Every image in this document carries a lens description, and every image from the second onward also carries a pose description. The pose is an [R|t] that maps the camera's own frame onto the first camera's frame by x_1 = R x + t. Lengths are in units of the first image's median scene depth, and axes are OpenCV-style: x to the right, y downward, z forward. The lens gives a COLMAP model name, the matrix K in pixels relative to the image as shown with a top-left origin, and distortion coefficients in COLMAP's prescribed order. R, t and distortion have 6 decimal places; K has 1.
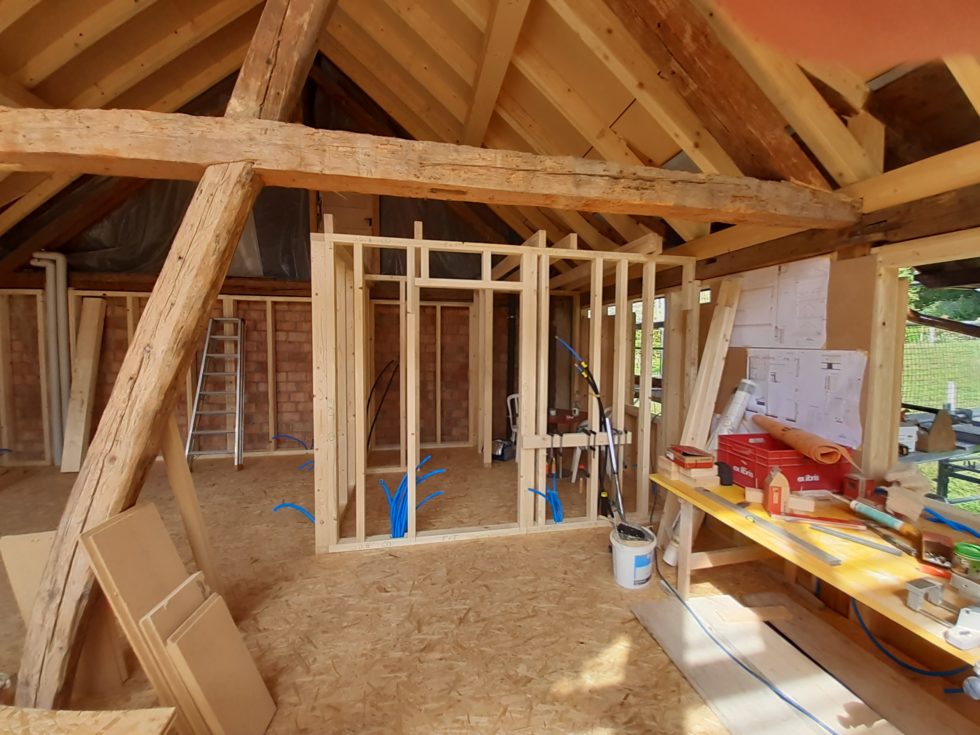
lens RADIAL K [[387.6, 0, 492.0], [0, 387.6, 363.5], [0, 0, 1]] dist [0.019078, -0.015120]
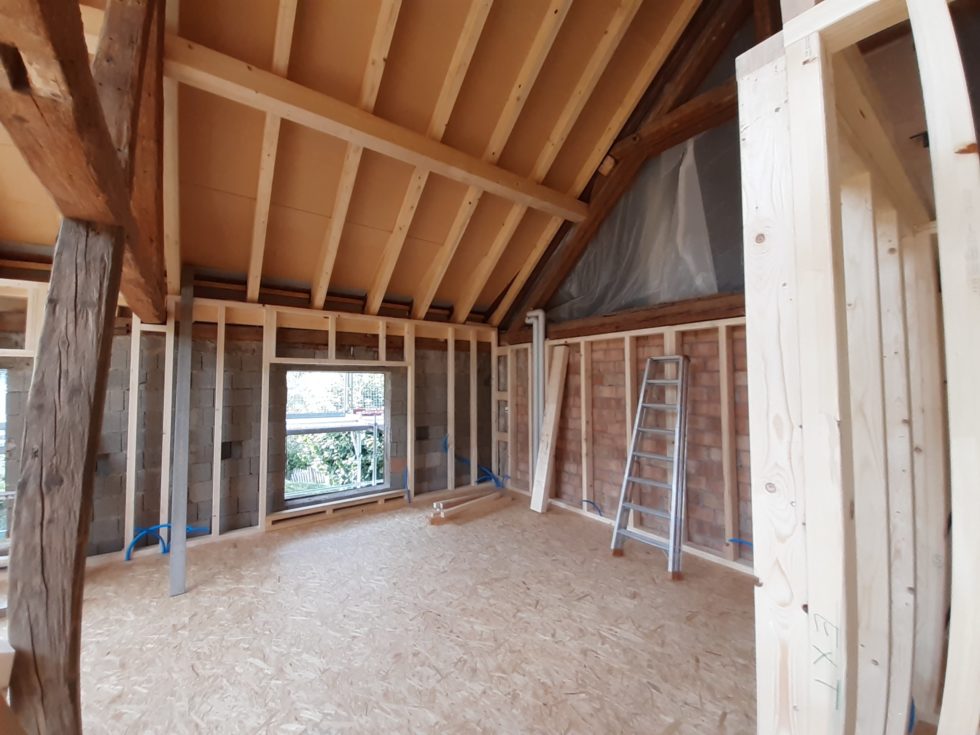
lens RADIAL K [[387.6, 0, 492.0], [0, 387.6, 363.5], [0, 0, 1]] dist [0.019078, -0.015120]
pose [[0.429759, -0.054333, -0.901308, -0.150715], [-0.044067, 0.995736, -0.081037, -0.027110], [0.901868, 0.074544, 0.425532, 0.380988]]
